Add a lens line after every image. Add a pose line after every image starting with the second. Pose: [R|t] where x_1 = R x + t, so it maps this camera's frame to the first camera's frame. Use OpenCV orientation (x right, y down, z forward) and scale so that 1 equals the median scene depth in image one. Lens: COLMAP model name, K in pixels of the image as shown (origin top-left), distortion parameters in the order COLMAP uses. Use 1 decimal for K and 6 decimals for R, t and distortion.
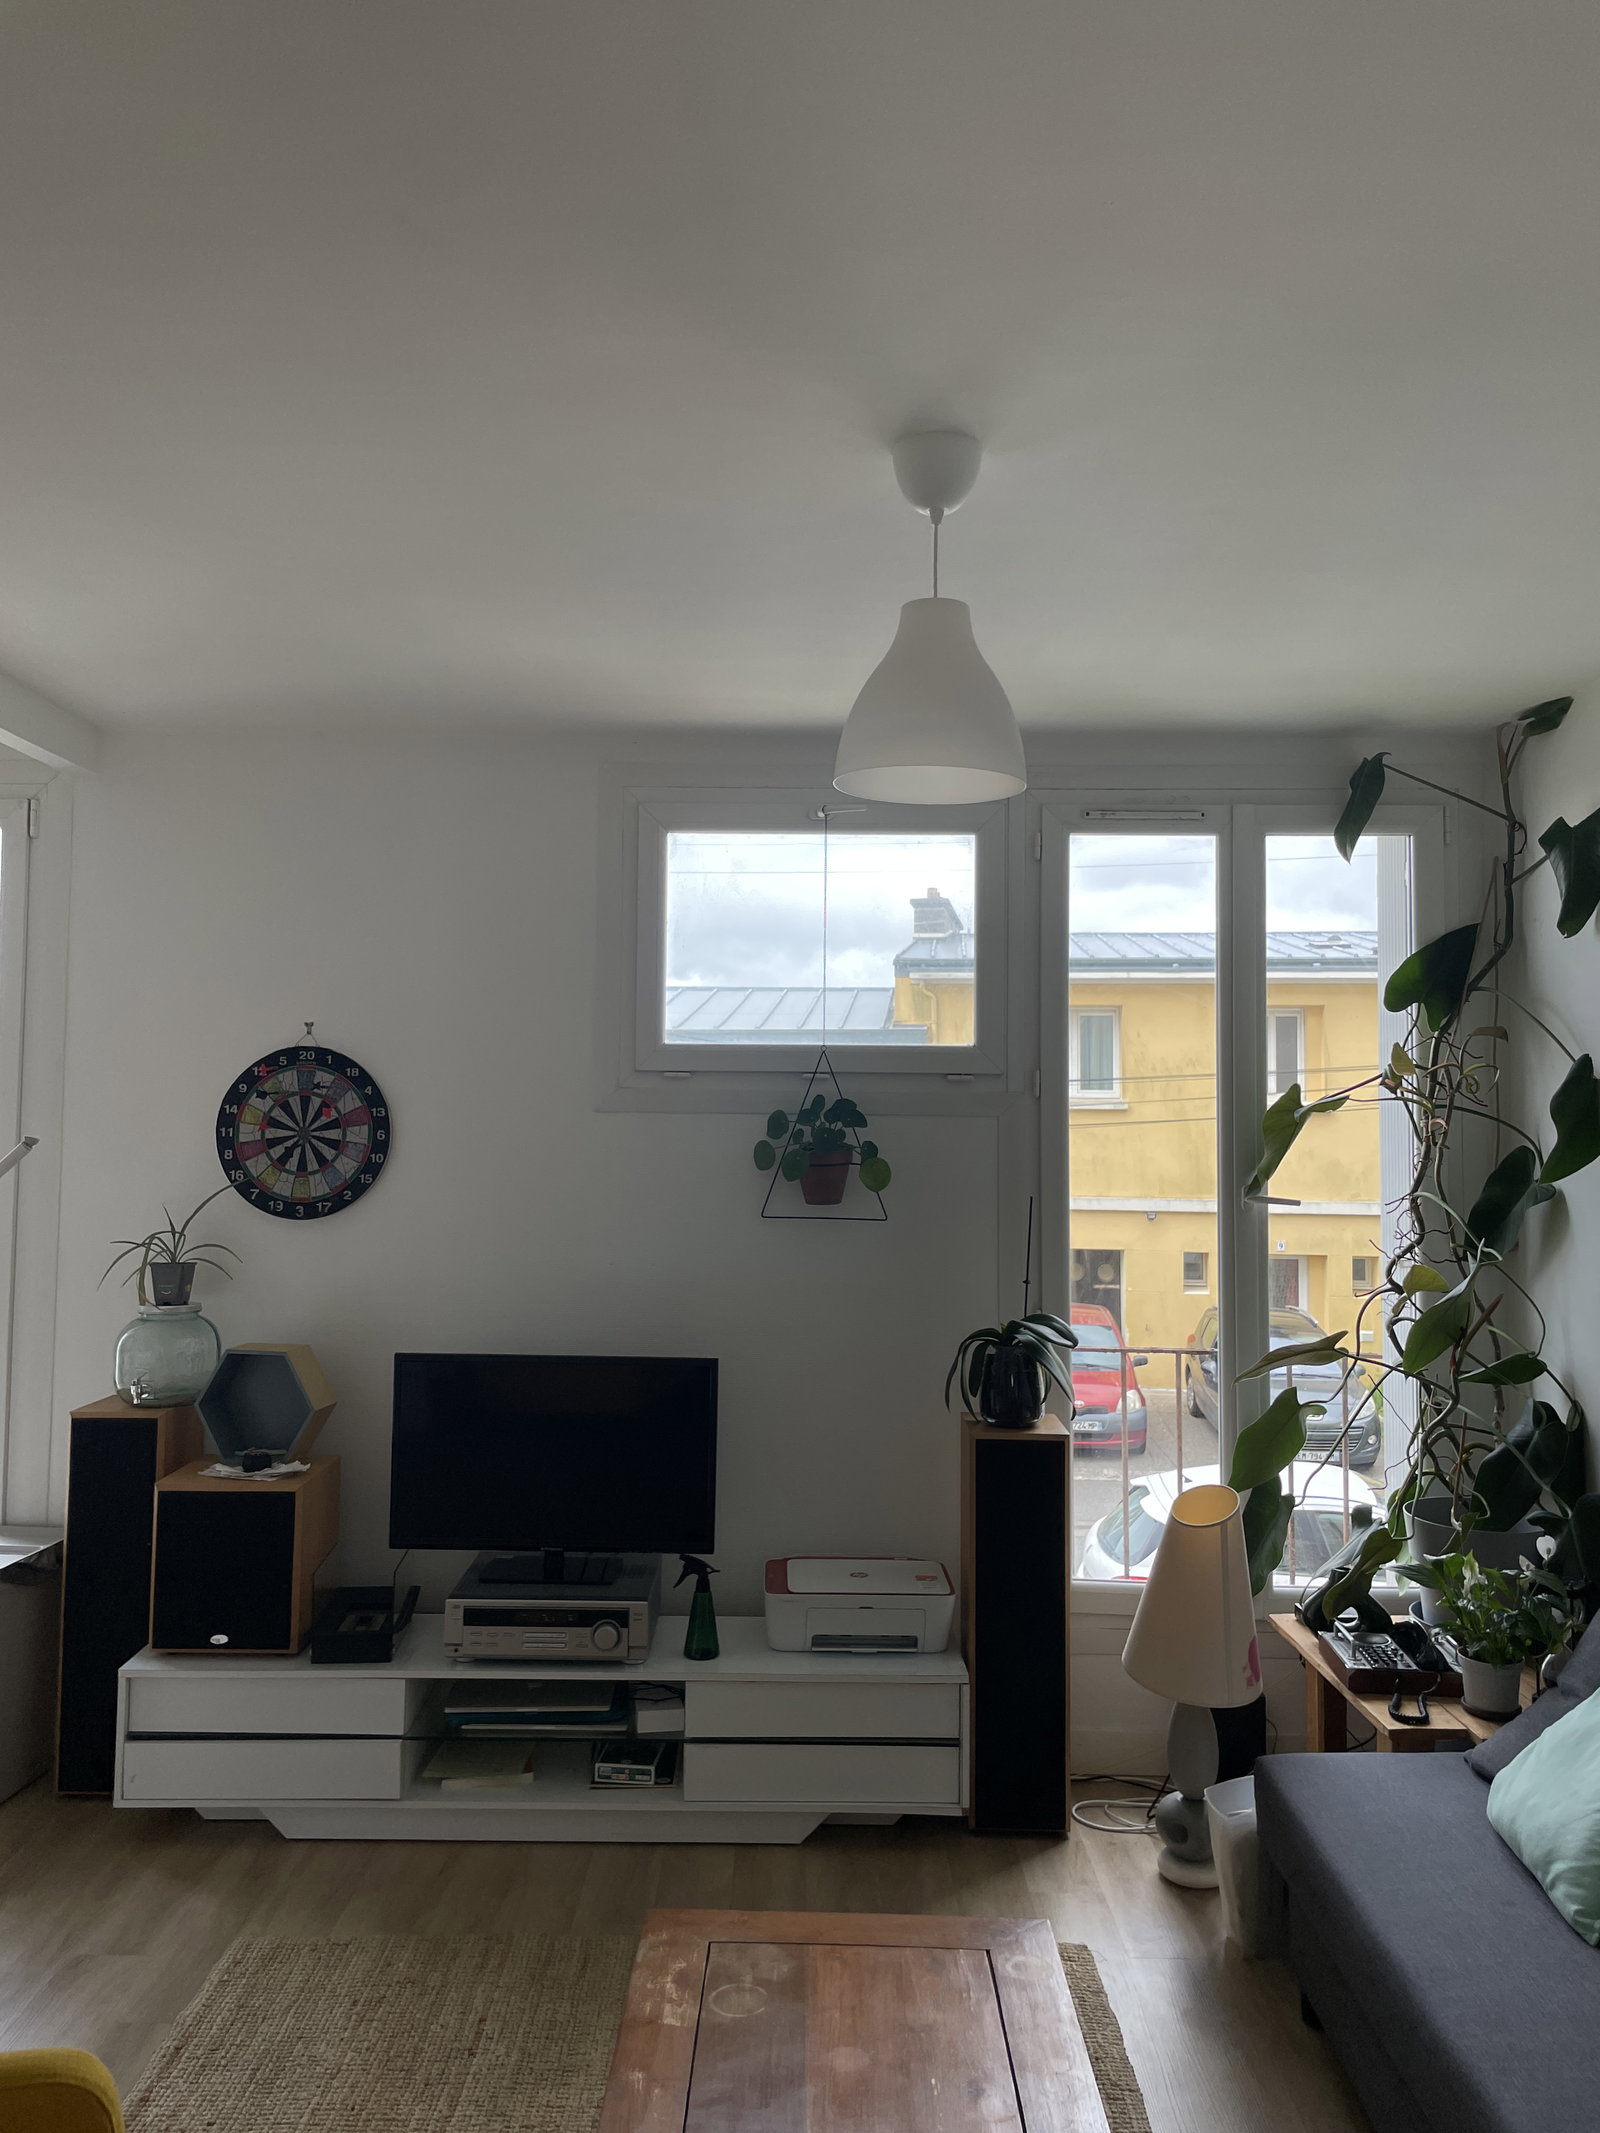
lens RADIAL K [[1642.4, 0, 796.3], [0, 1642.4, 1058.4], [0, 0, 1]] dist [0.054000, -0.026450]
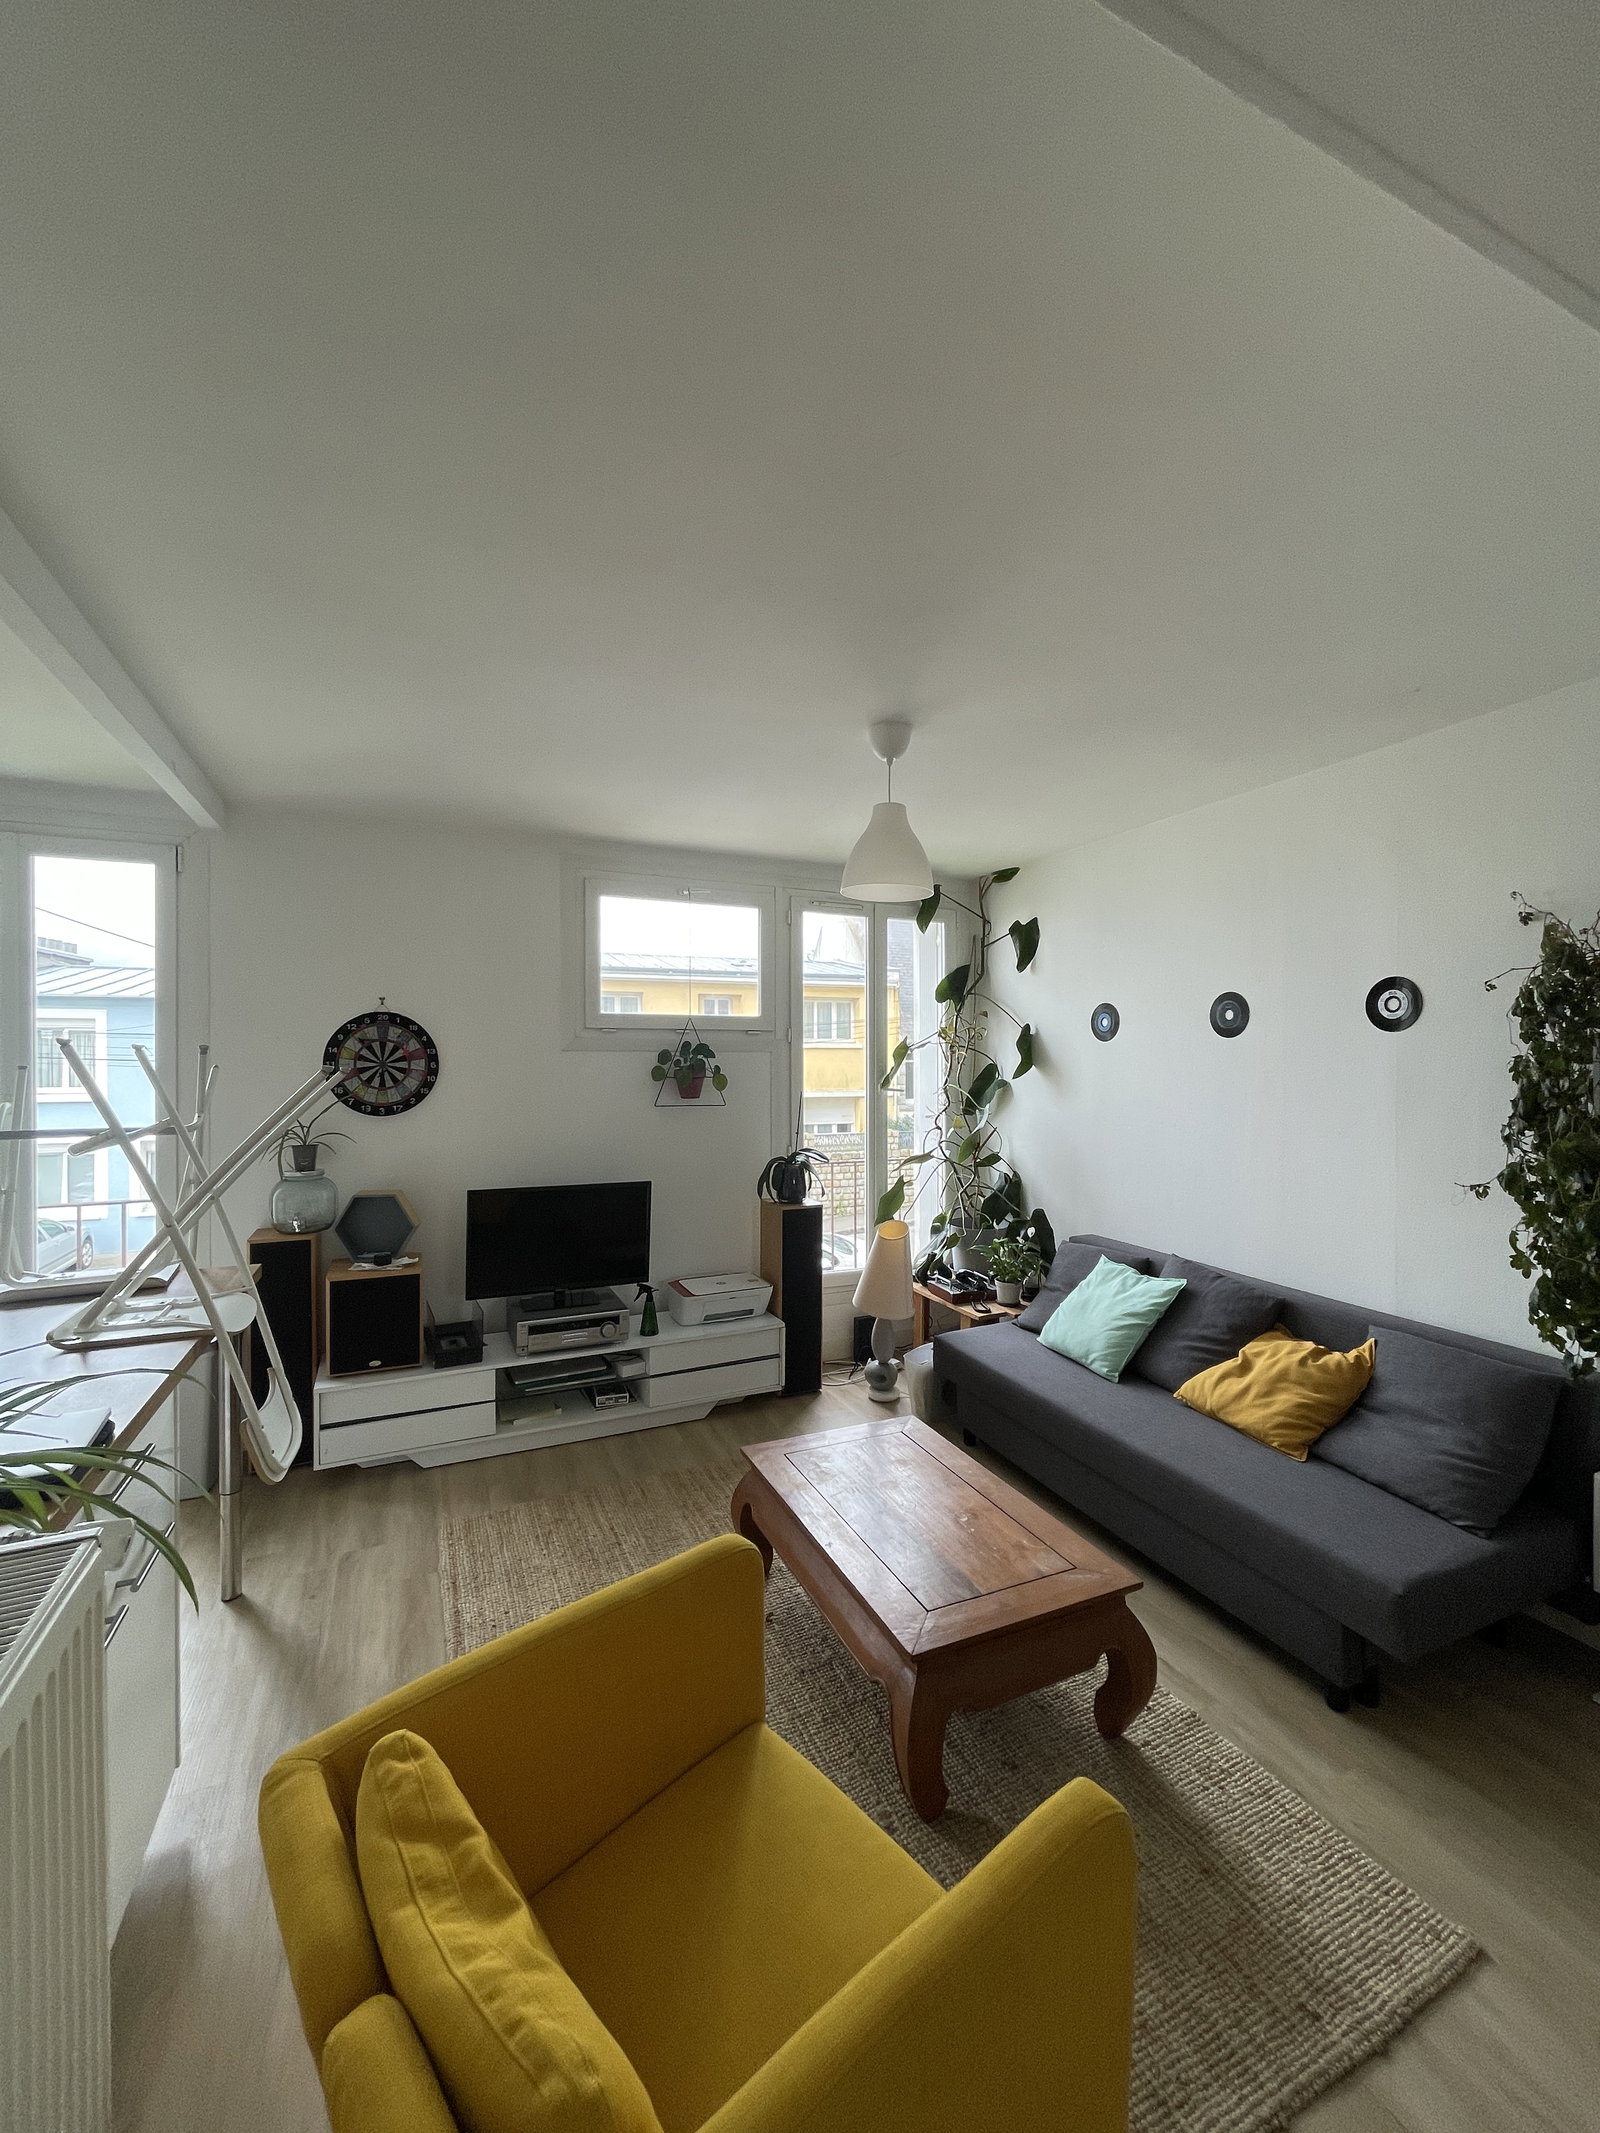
lens RADIAL K [[857.7, 0, 808.1], [0, 857.7, 1067.7], [0, 0, 1]] dist [0.000407, -0.000618]
pose [[0.904845, -0.013792, 0.425518, -0.299550], [-0.010616, 0.998433, 0.054935, -0.003531], [-0.425609, -0.054225, 0.903281, 0.038158]]
